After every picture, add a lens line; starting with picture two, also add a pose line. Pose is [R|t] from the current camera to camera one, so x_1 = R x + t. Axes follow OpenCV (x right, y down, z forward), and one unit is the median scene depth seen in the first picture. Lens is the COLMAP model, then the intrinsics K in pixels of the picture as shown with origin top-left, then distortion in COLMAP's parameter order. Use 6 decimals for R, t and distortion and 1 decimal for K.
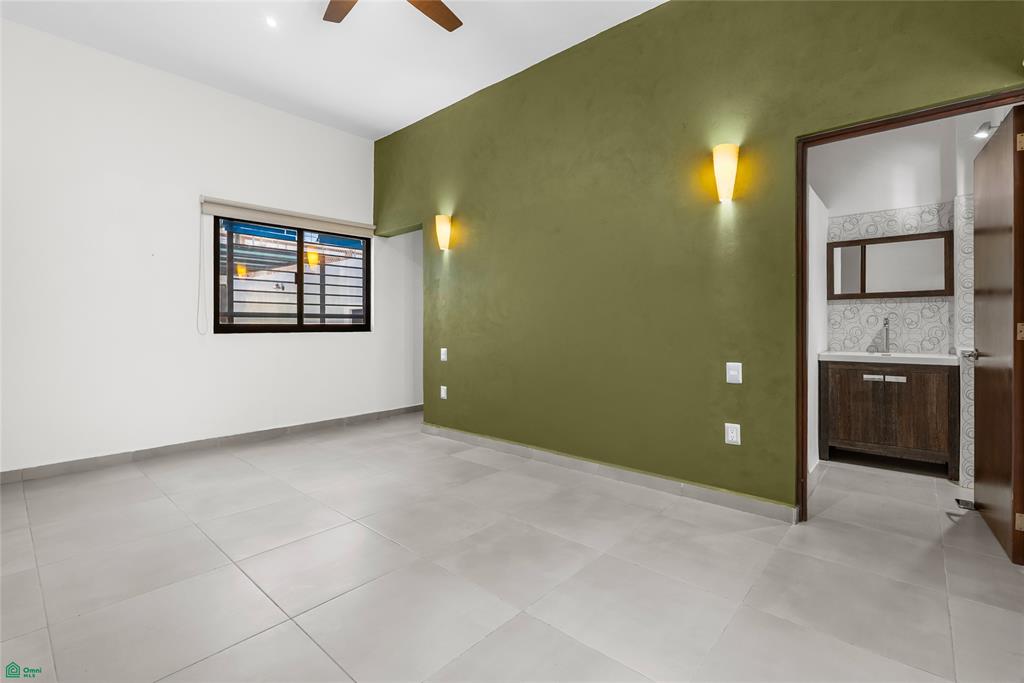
lens RADIAL K [[462.2, 0, 511.5], [0, 462.2, 329.4], [0, 0, 1]] dist [-0.004125, -0.000018]
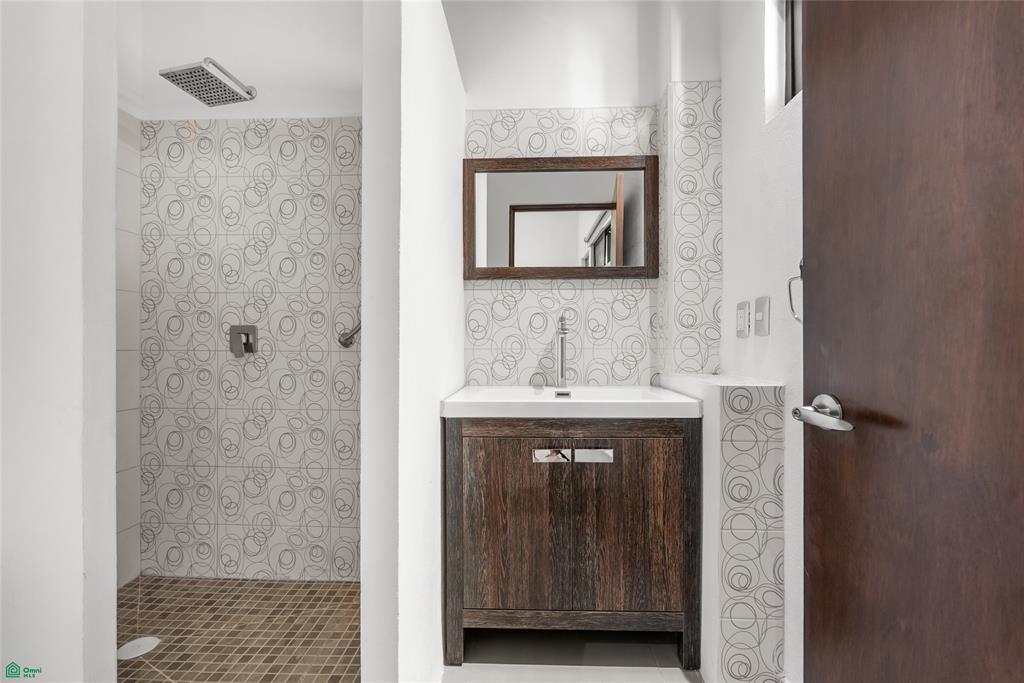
lens RADIAL K [[462.2, 0, 511.5], [0, 462.2, 329.4], [0, 0, 1]] dist [-0.004125, -0.000018]
pose [[0.780431, 0.020100, 0.624918, 0.474893], [0.002890, 0.999356, -0.035753, 0.006094], [-0.625235, 0.029708, 0.779871, 0.667674]]
